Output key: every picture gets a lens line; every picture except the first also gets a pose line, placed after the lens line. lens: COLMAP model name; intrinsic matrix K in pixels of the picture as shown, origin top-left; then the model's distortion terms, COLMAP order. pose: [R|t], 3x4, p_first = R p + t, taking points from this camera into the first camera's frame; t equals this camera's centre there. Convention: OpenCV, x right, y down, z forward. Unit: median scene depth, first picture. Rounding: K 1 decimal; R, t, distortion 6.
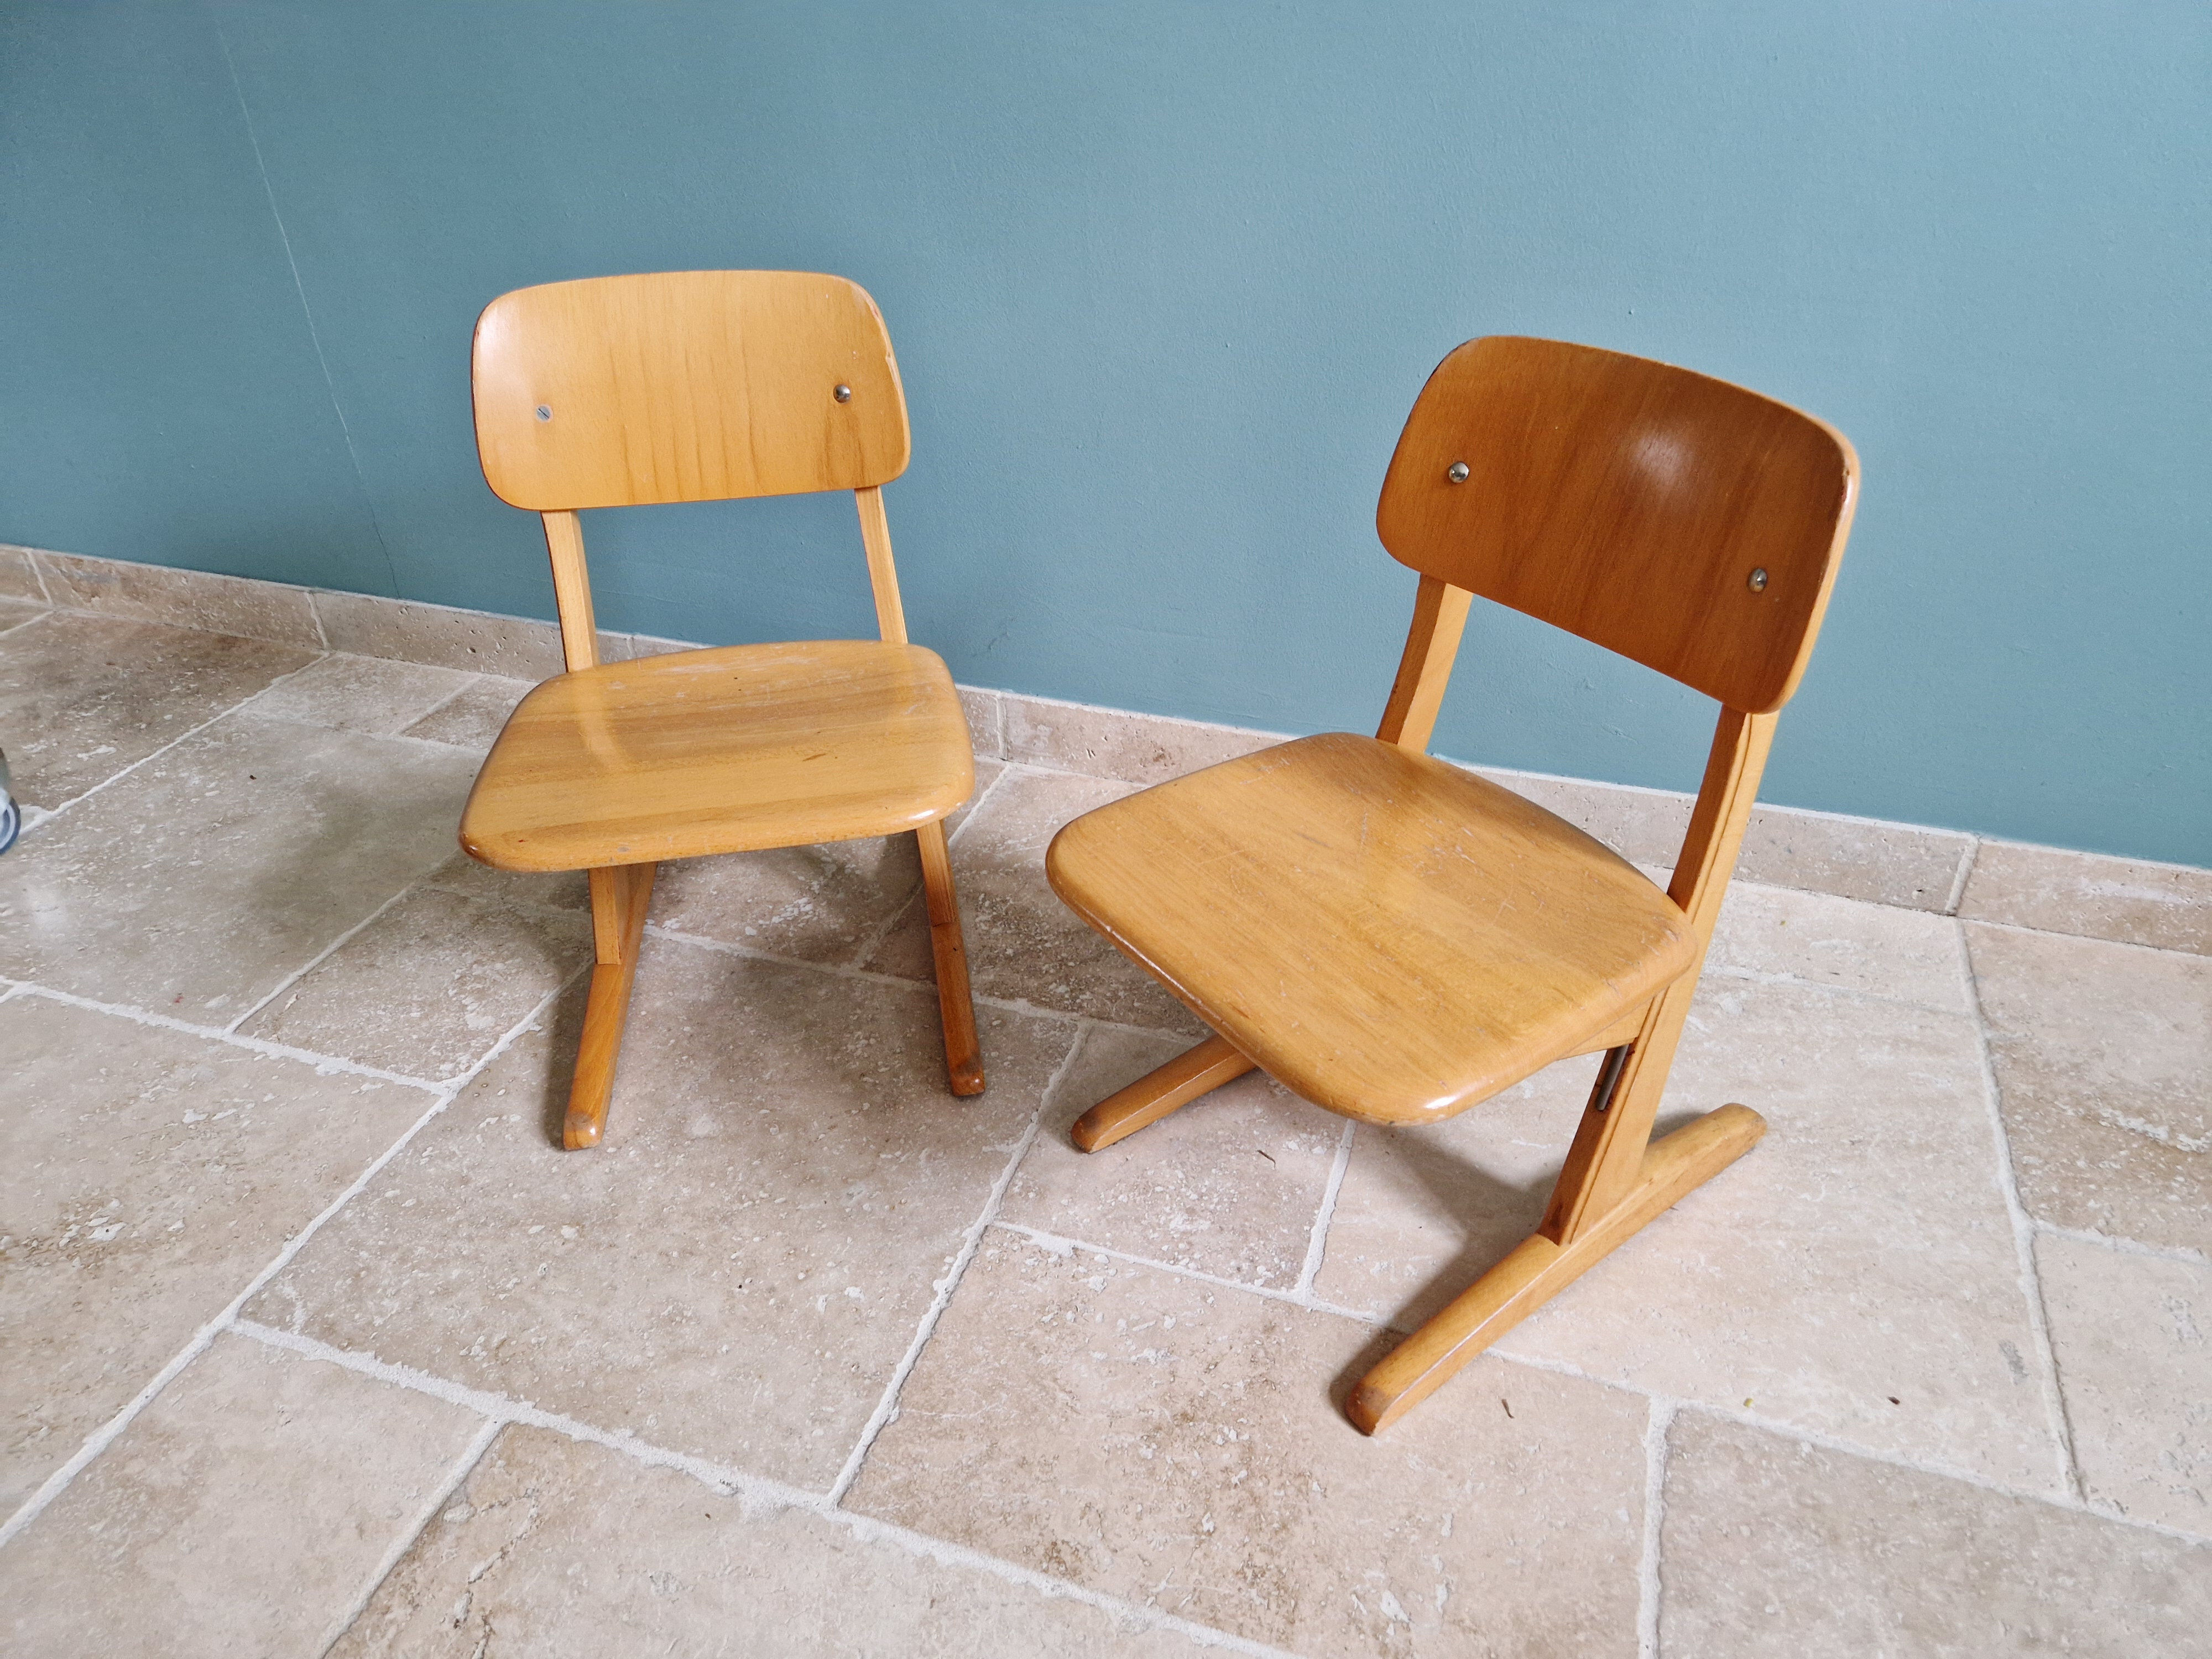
lens RADIAL K [[1541.6, 0, 1085.0], [0, 1541.6, 858.4], [0, 0, 1]] dist [0.071436, -0.063037]
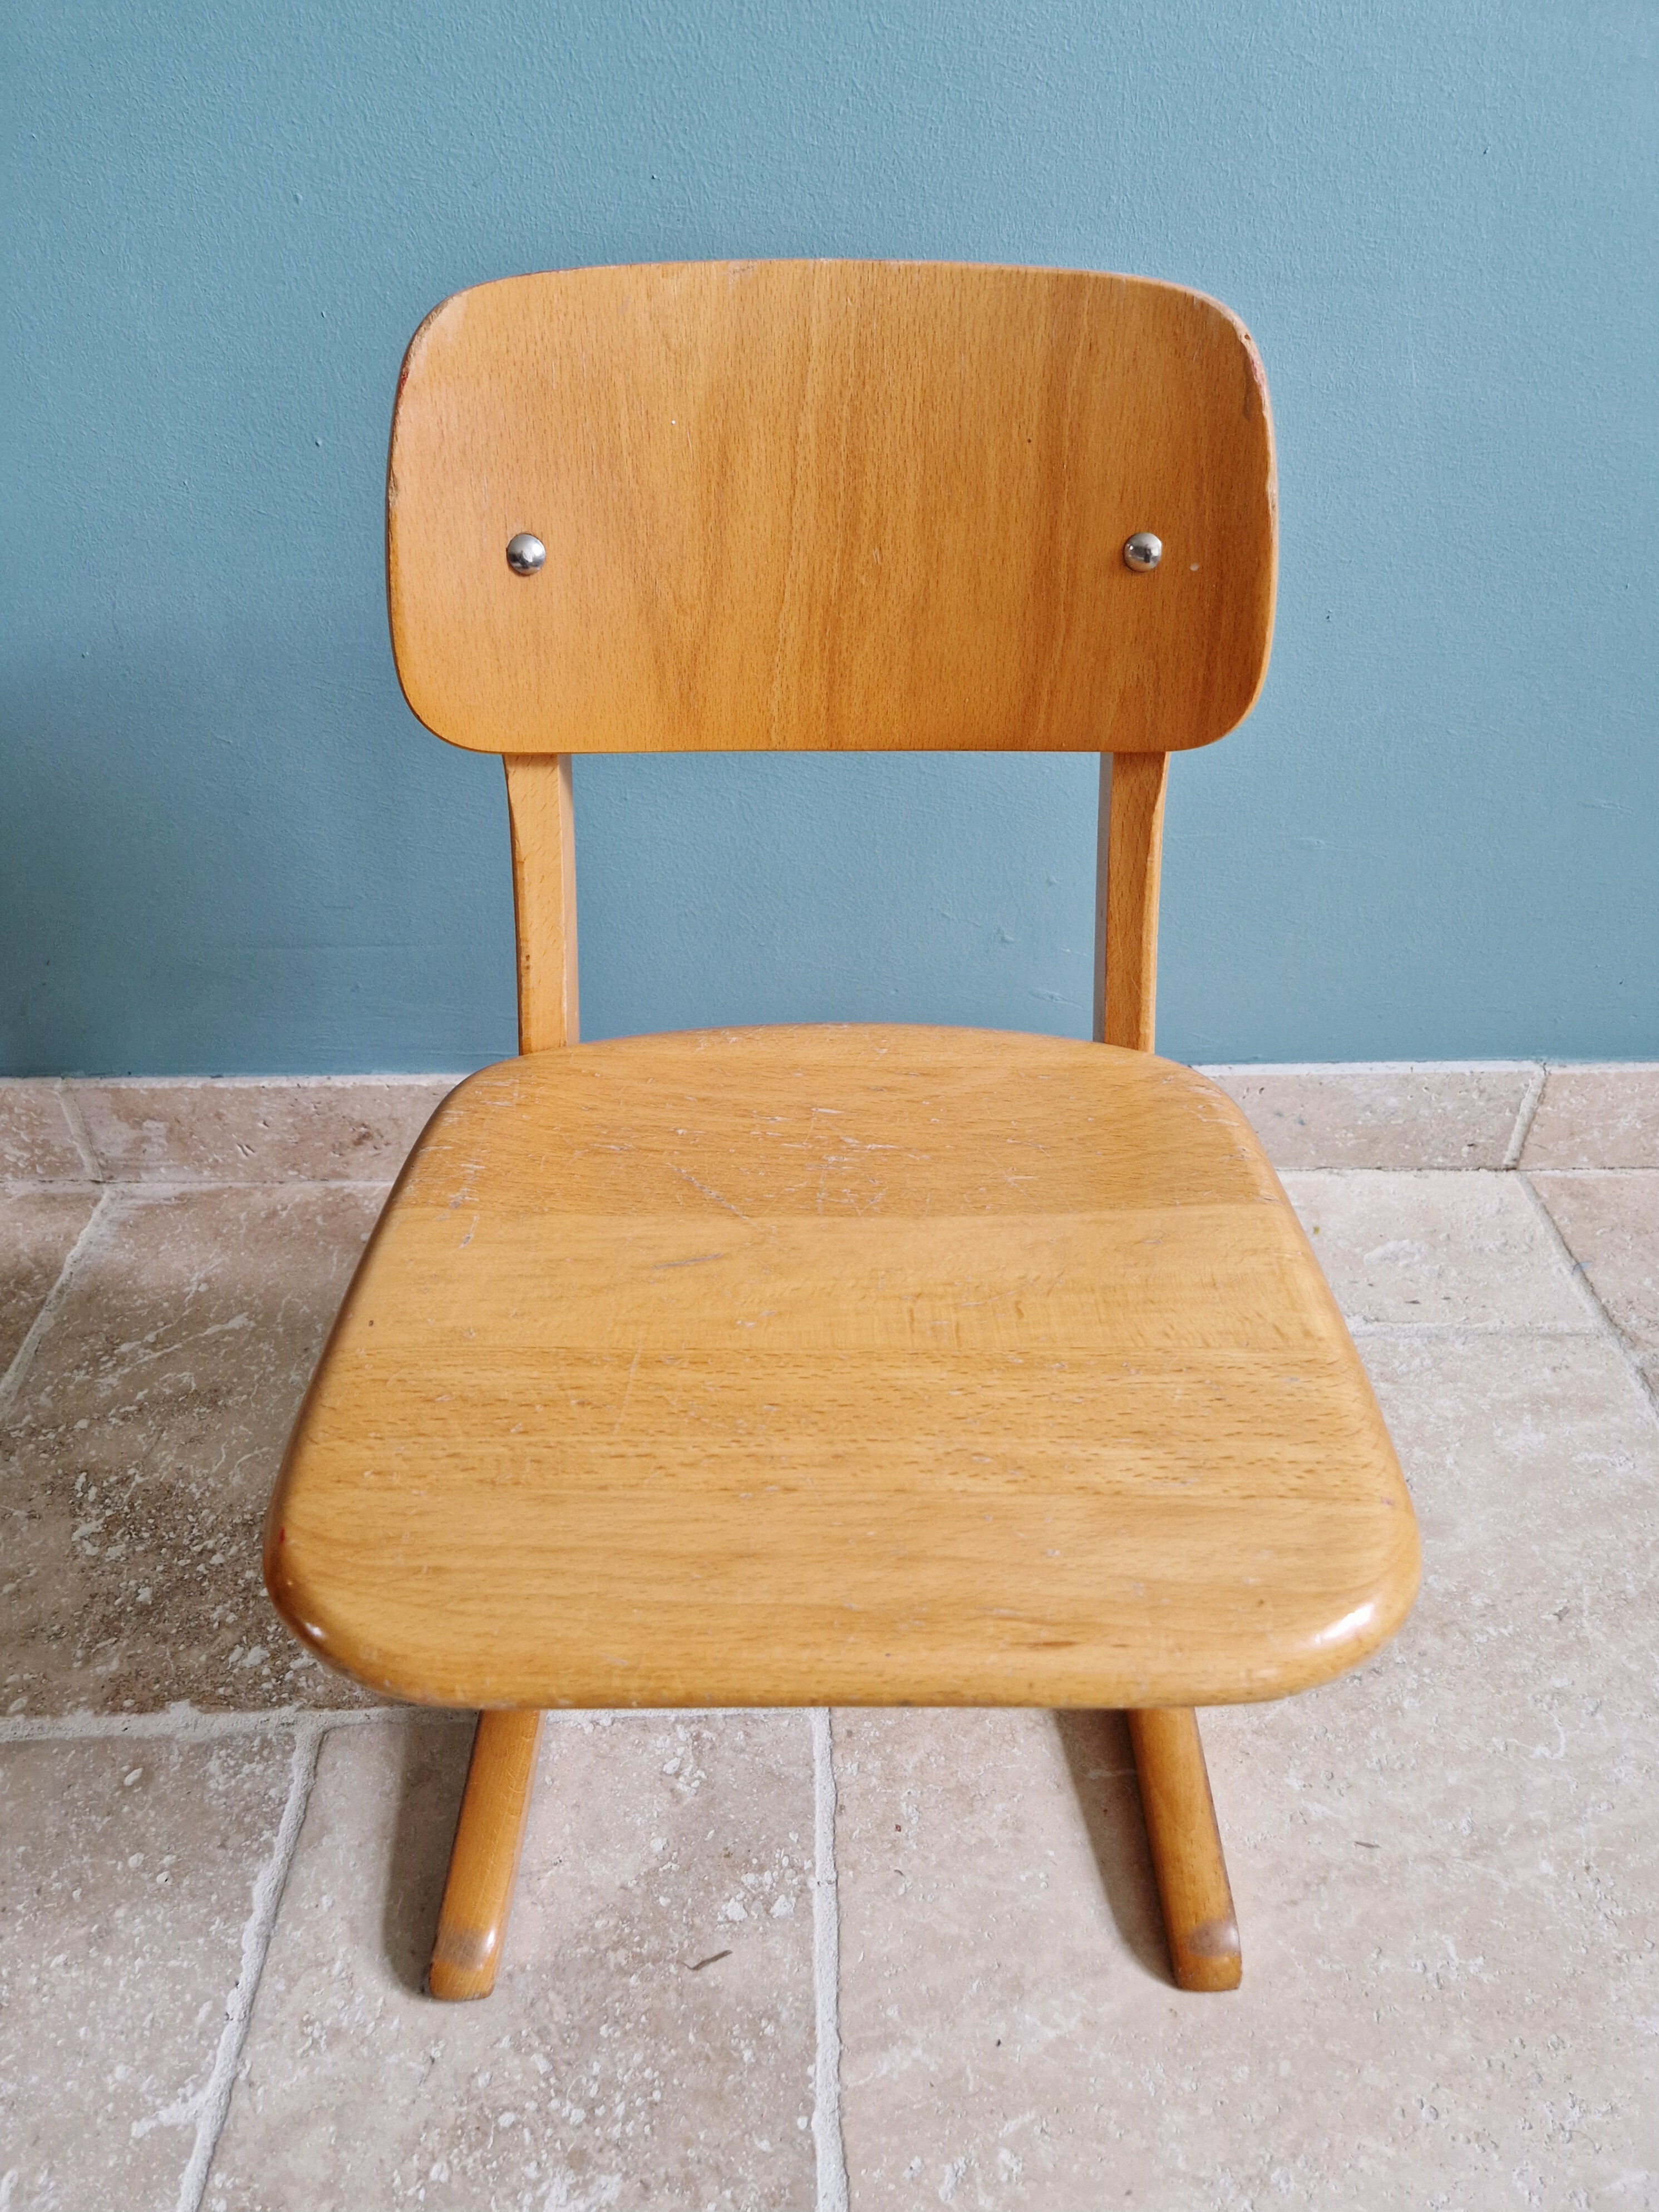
lens RADIAL K [[1541.7, 0, 834.0], [0, 1541.7, 1105.6], [0, 0, 1]] dist [0.071436, -0.063037]
pose [[0.935963, -0.203156, 0.287577, 0.062647], [0.182766, 0.978423, 0.096356, -0.133088], [-0.300948, -0.037626, 0.952898, 0.449906]]
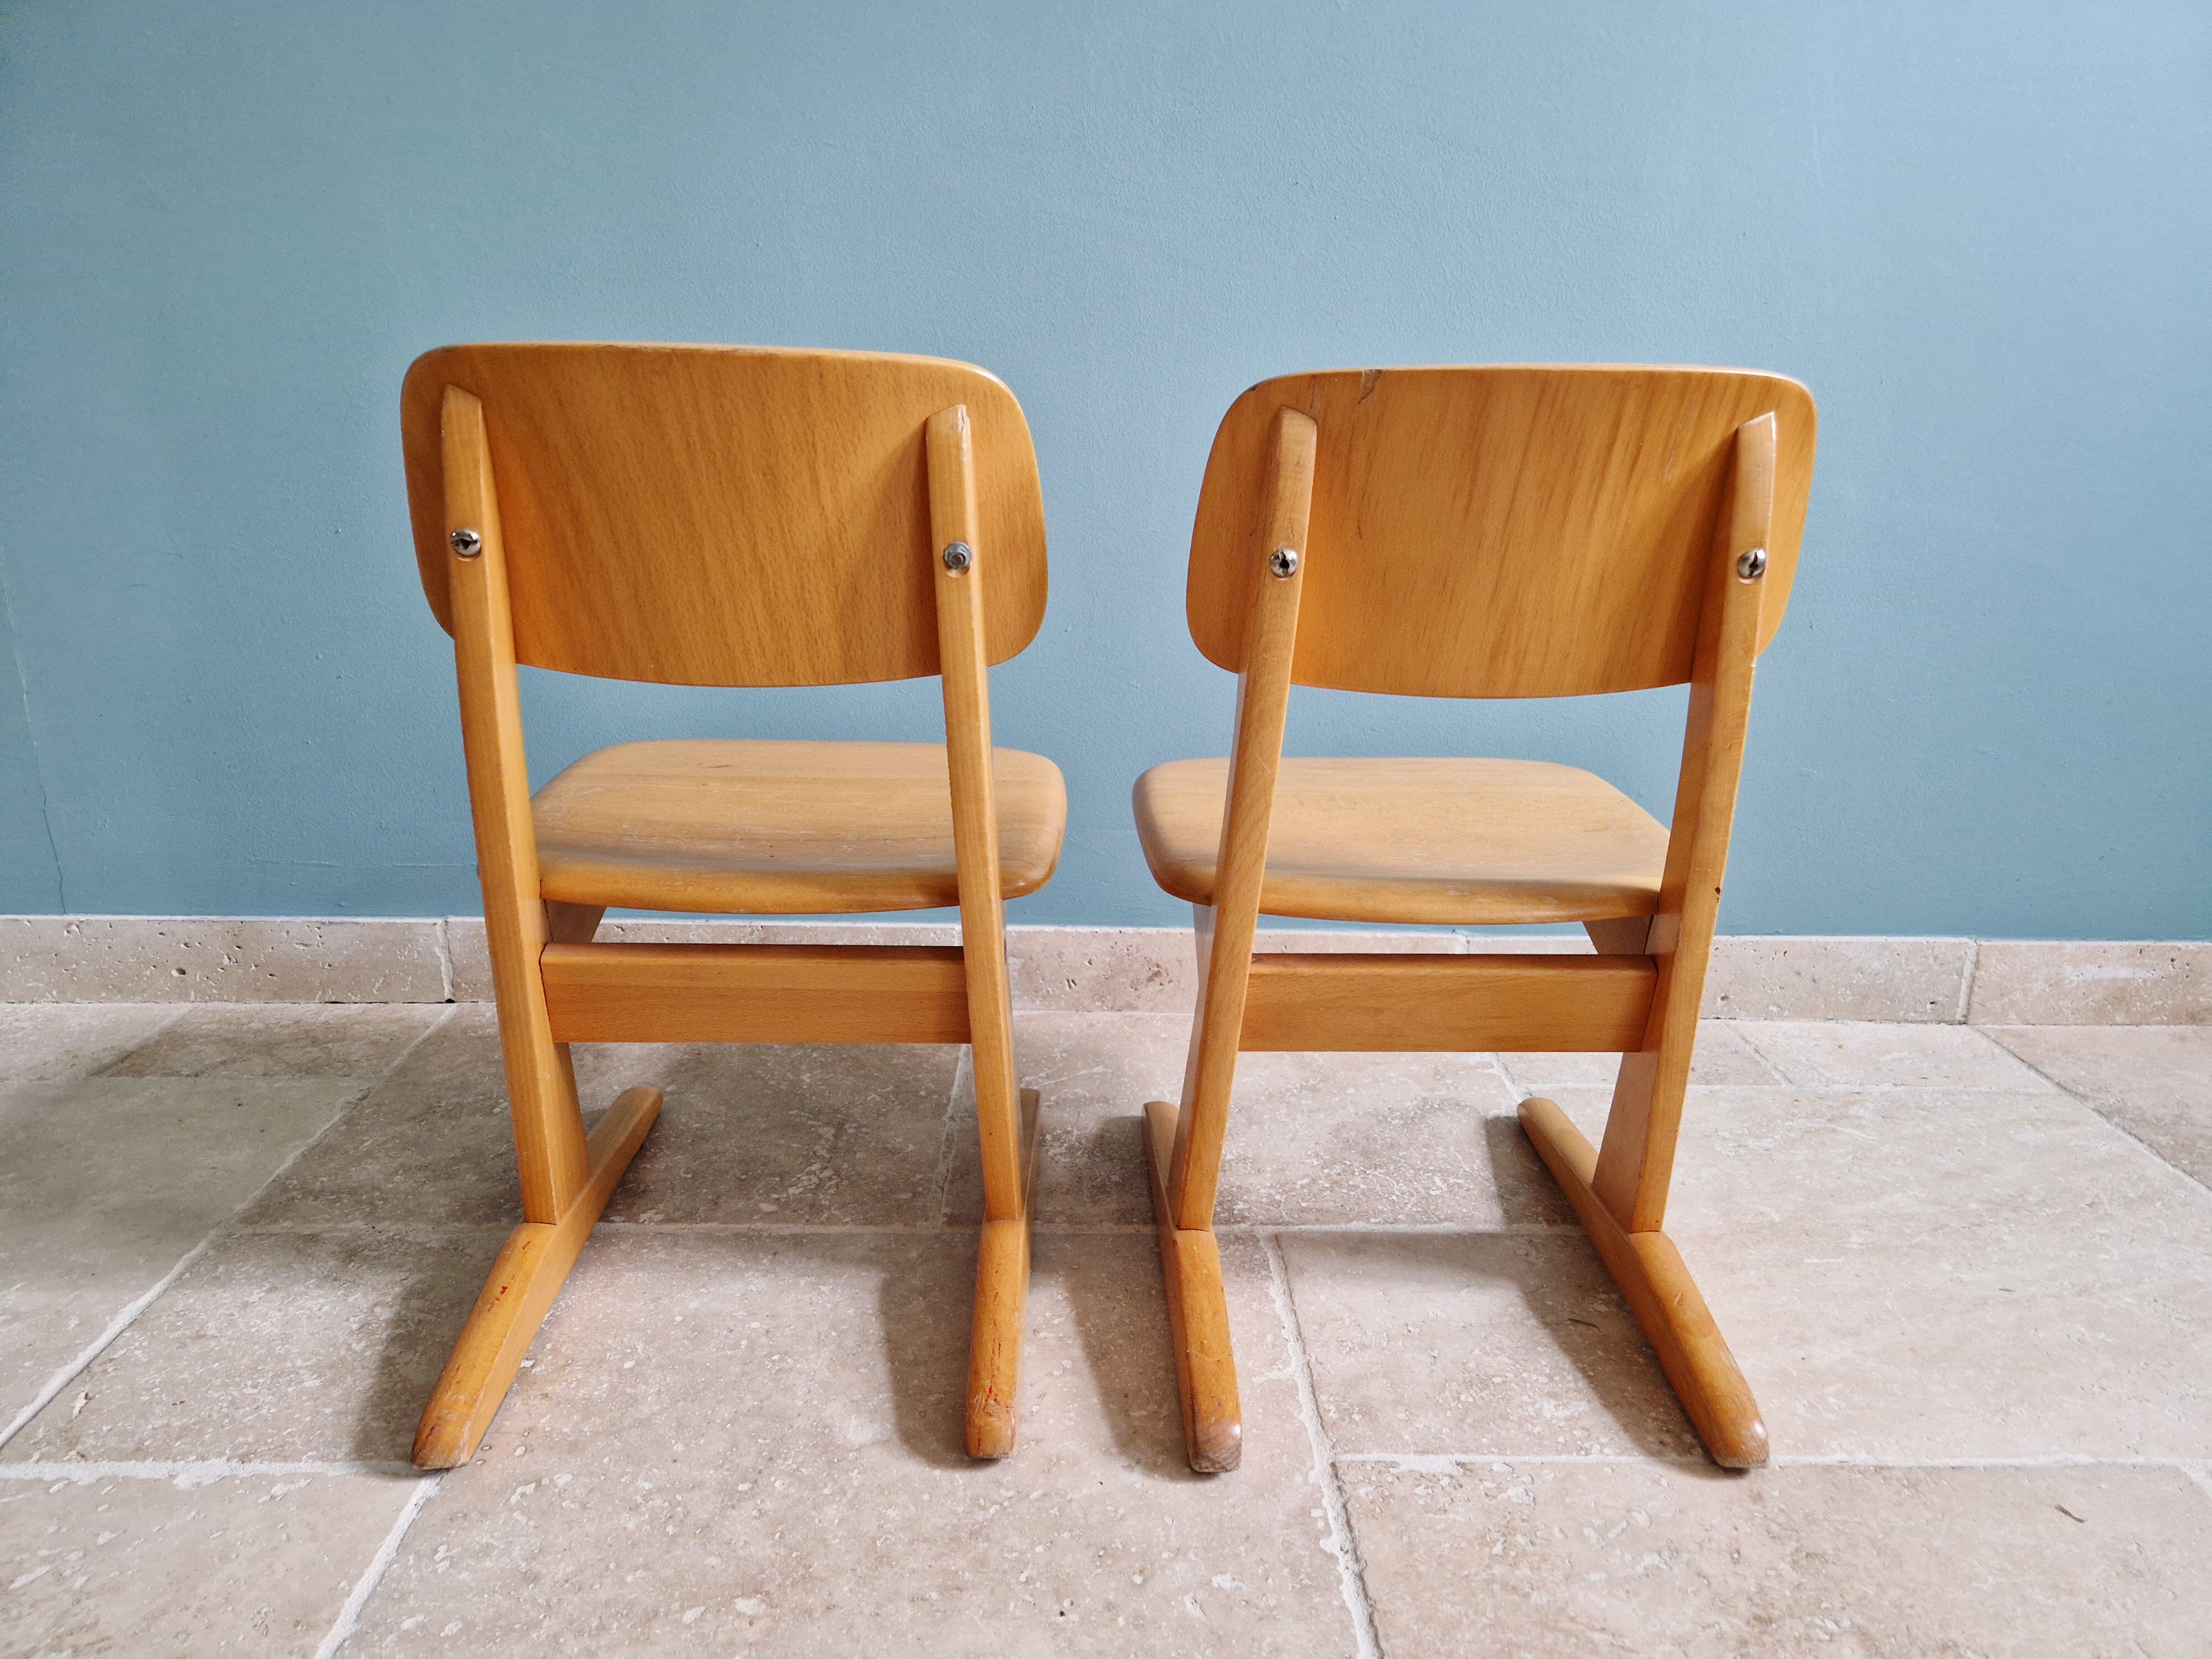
lens RADIAL K [[1541.6, 0, 1096.5], [0, 1541.6, 835.9], [0, 0, 1]] dist [0.071436, -0.063037]
pose [[0.931246, -0.049591, 0.361000, -0.381428], [0.161236, 0.944512, -0.286181, 0.136103], [-0.326777, 0.324712, 0.887569, 0.256502]]
